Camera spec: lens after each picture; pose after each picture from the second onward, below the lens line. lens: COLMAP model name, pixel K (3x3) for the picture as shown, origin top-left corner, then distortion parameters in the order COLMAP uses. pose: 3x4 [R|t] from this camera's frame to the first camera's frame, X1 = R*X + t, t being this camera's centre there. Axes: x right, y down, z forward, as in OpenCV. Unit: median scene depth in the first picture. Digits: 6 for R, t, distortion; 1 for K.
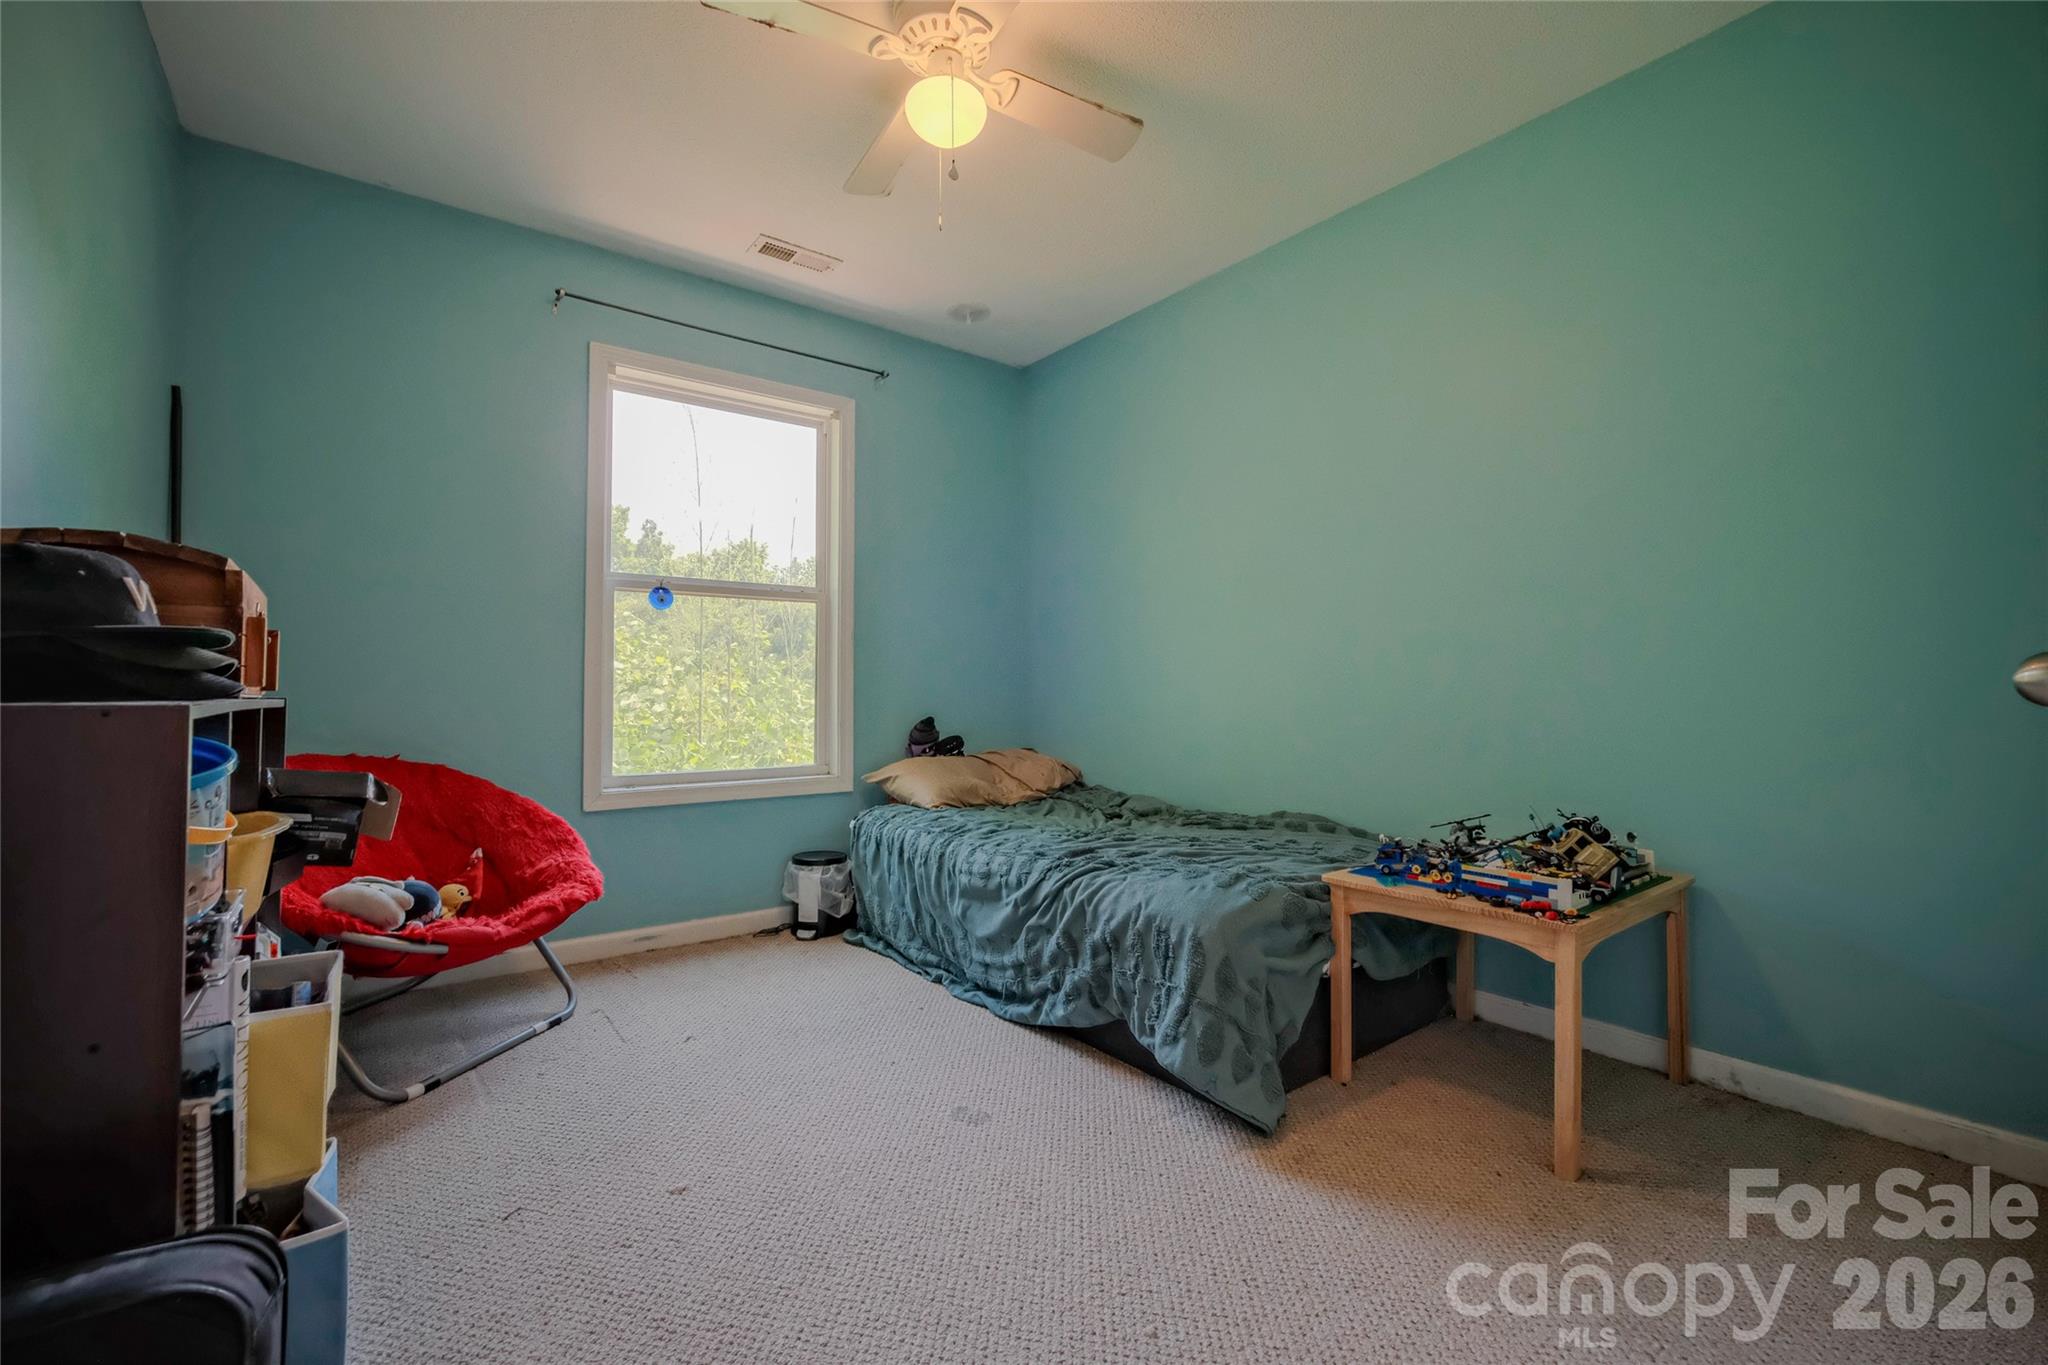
lens RADIAL K [[864.0, 0, 1028.7], [0, 864.0, 684.6], [0, 0, 1]] dist [-0.006648, -0.000207]
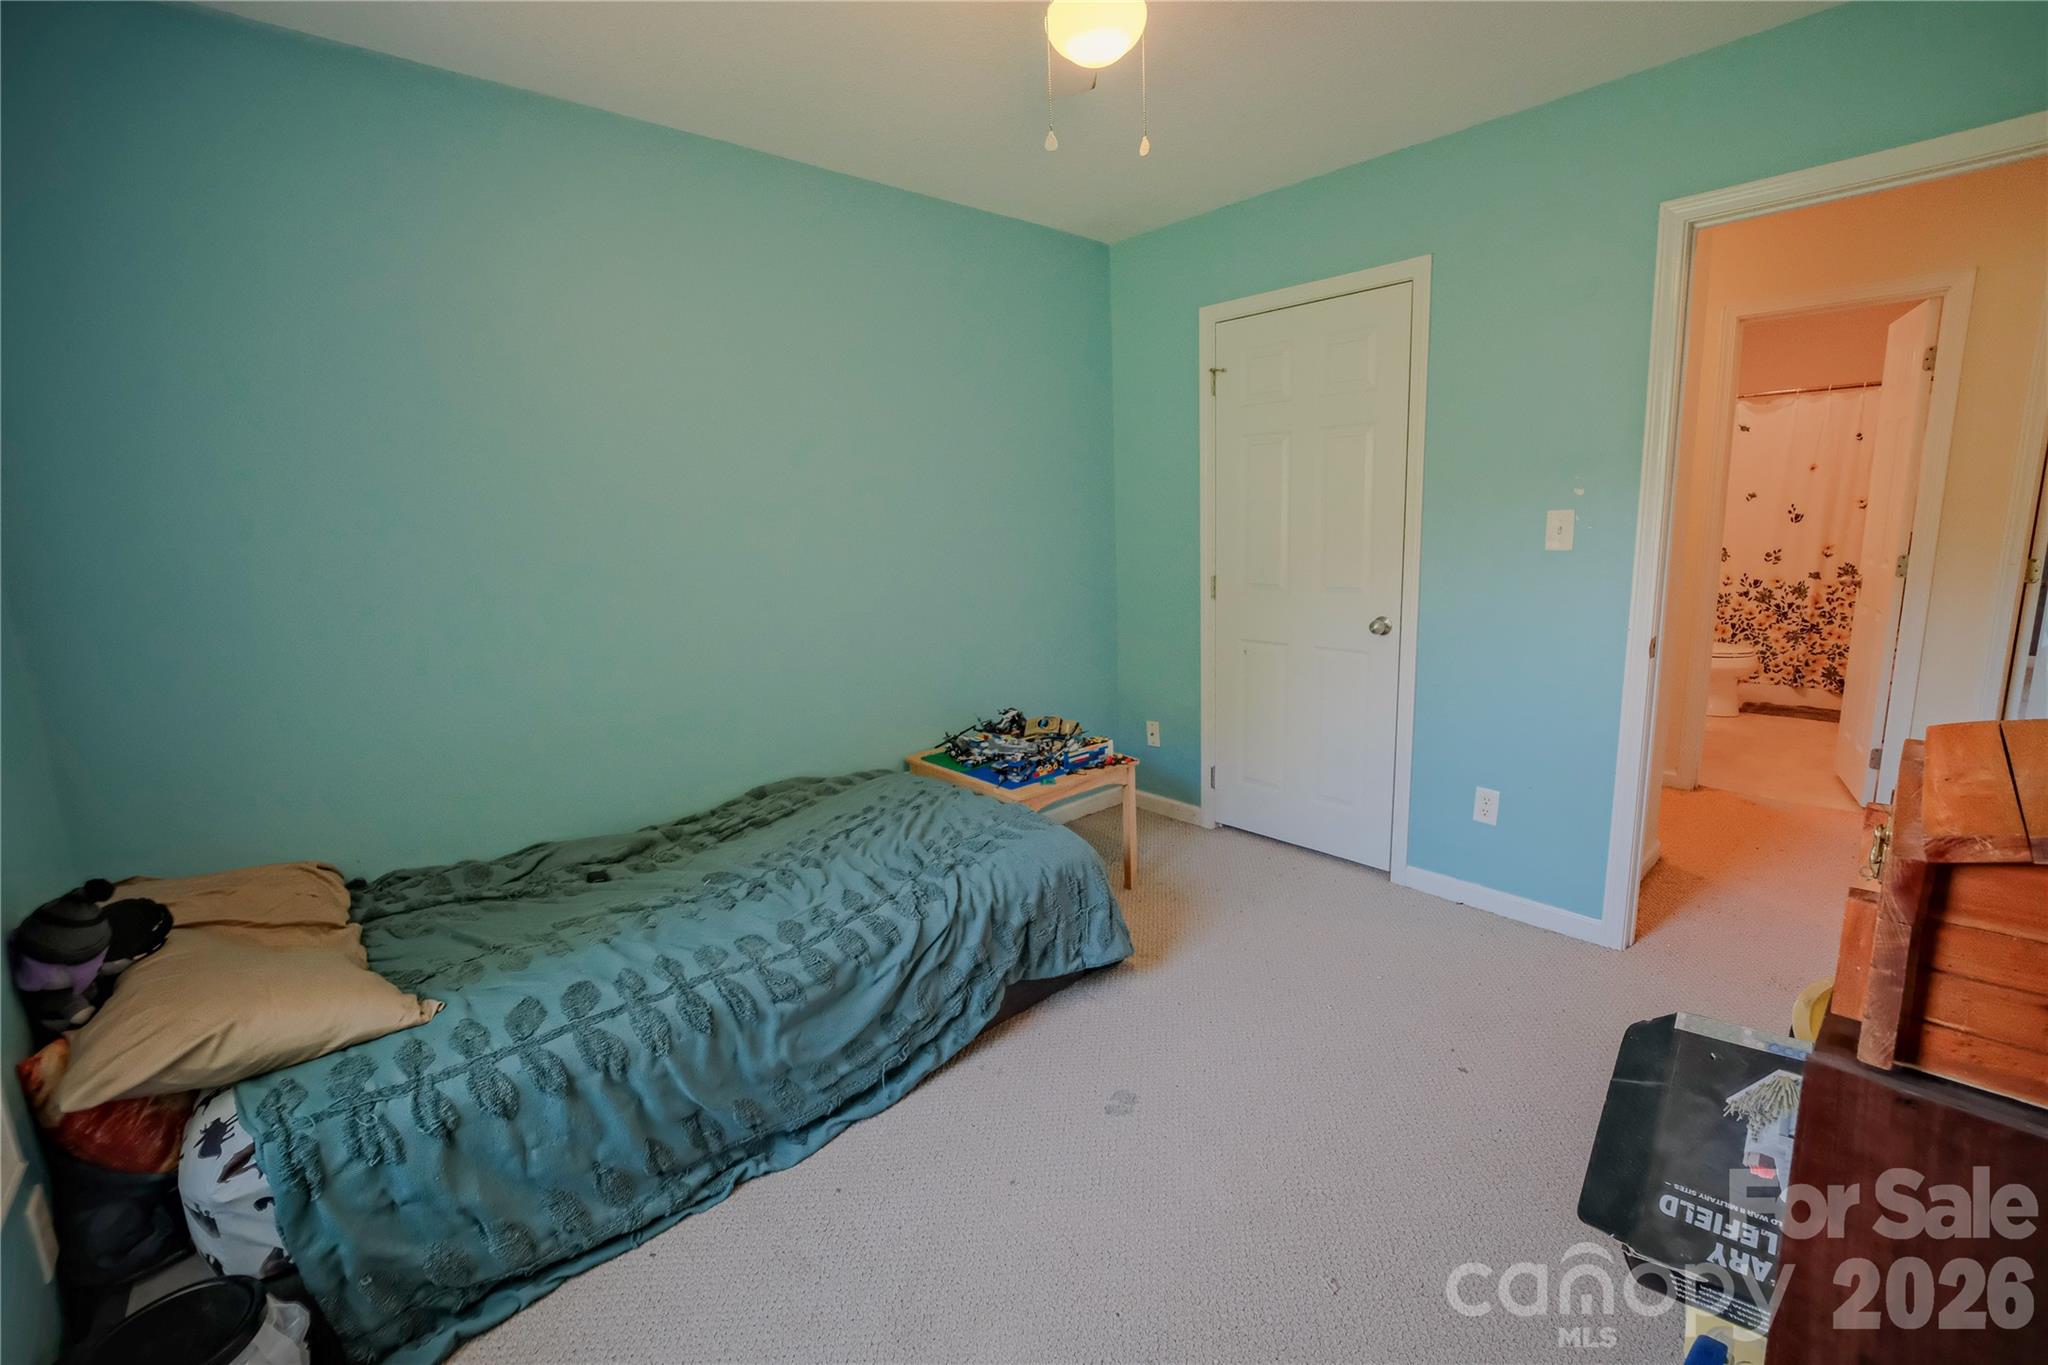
lens RADIAL K [[864.0, 0, 1047.3], [0, 864.0, 673.6], [0, 0, 1]] dist [-0.006648, -0.000207]
pose [[-0.113846, -0.174371, 0.978077, -0.710814], [0.013477, 0.984116, 0.177016, -0.156654], [-0.993407, 0.033334, -0.109688, 0.823990]]
